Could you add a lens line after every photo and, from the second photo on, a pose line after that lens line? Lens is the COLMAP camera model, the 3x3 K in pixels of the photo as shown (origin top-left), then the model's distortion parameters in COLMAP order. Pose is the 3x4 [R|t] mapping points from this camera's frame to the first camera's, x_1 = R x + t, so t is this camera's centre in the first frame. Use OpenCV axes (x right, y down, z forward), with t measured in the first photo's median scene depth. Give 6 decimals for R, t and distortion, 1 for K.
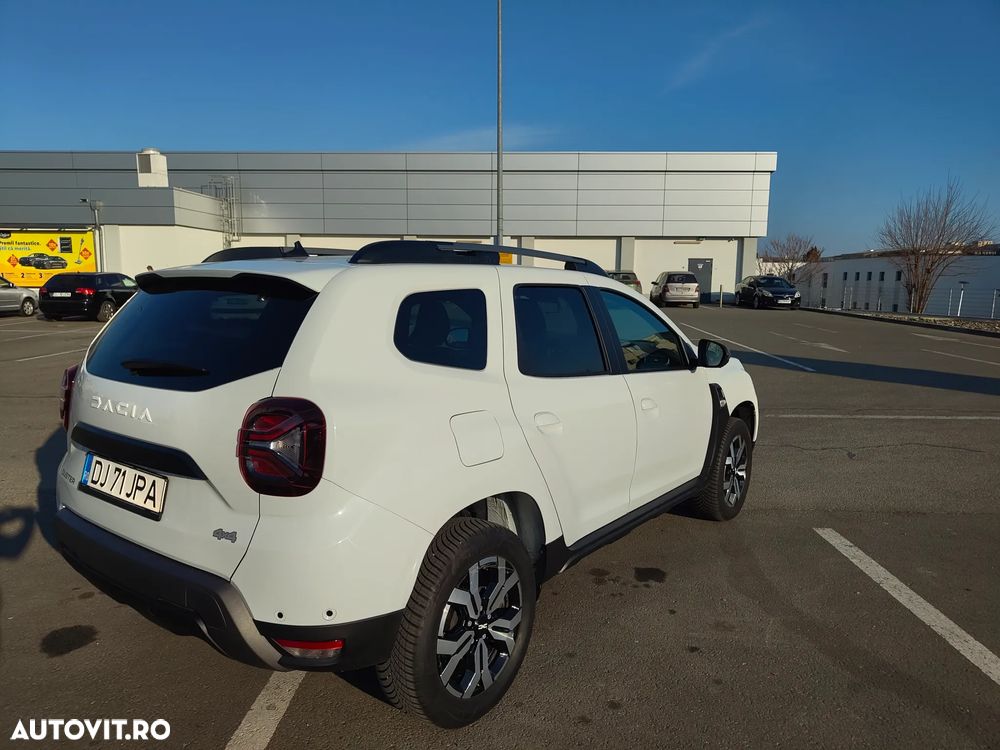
lens RADIAL K [[695.3, 0, 504.4], [0, 695.3, 379.1], [0, 0, 1]] dist [-0.000088, 0.005144]
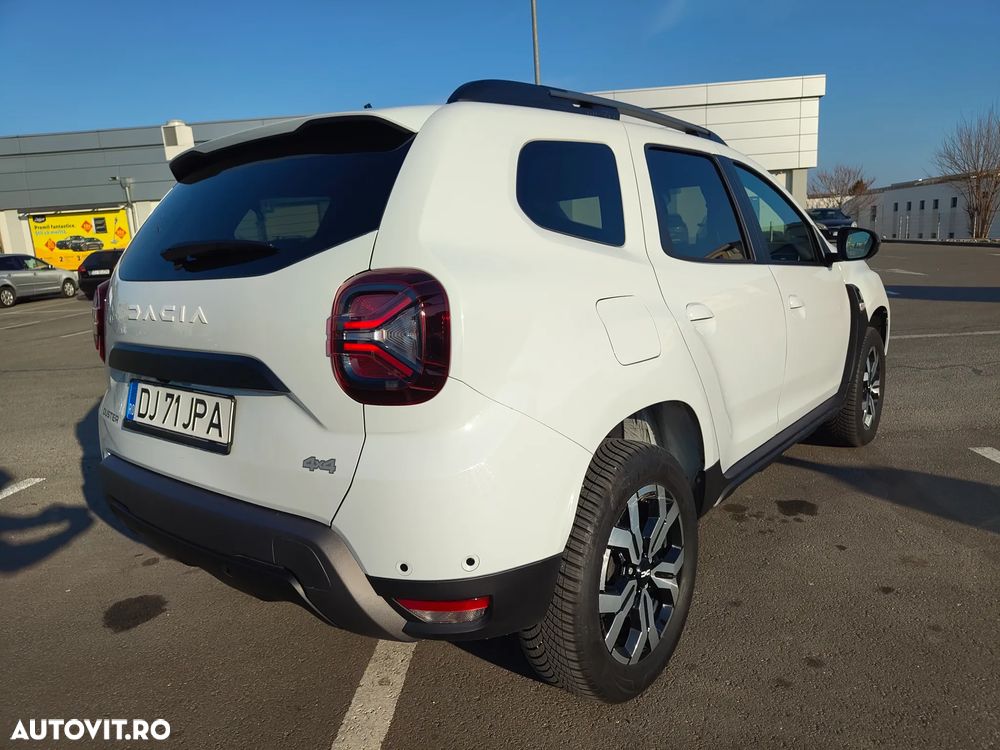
lens RADIAL K [[695.0, 0, 518.1], [0, 695.0, 384.3], [0, 0, 1]] dist [-0.004470, 0.002101]
pose [[0.997647, -0.056953, -0.038179, -0.072592], [0.059273, 0.996272, 0.062677, 0.048387], [0.034467, -0.064792, 0.997303, 0.127868]]
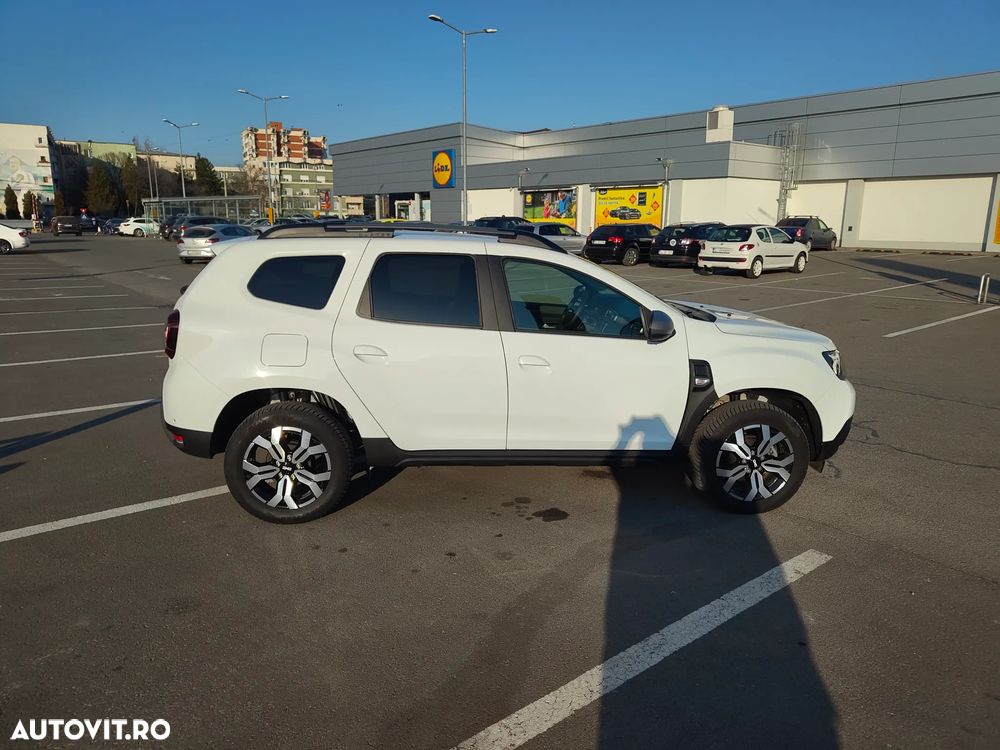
lens RADIAL K [[691.7, 0, 495.4], [0, 691.7, 372.4], [0, 0, 1]] dist [0.005431, 0.000964]
pose [[0.668502, 0.155058, -0.727367, 0.762626], [-0.106721, 0.987902, 0.112513, -0.050230], [0.736013, 0.002410, 0.676963, 0.147496]]
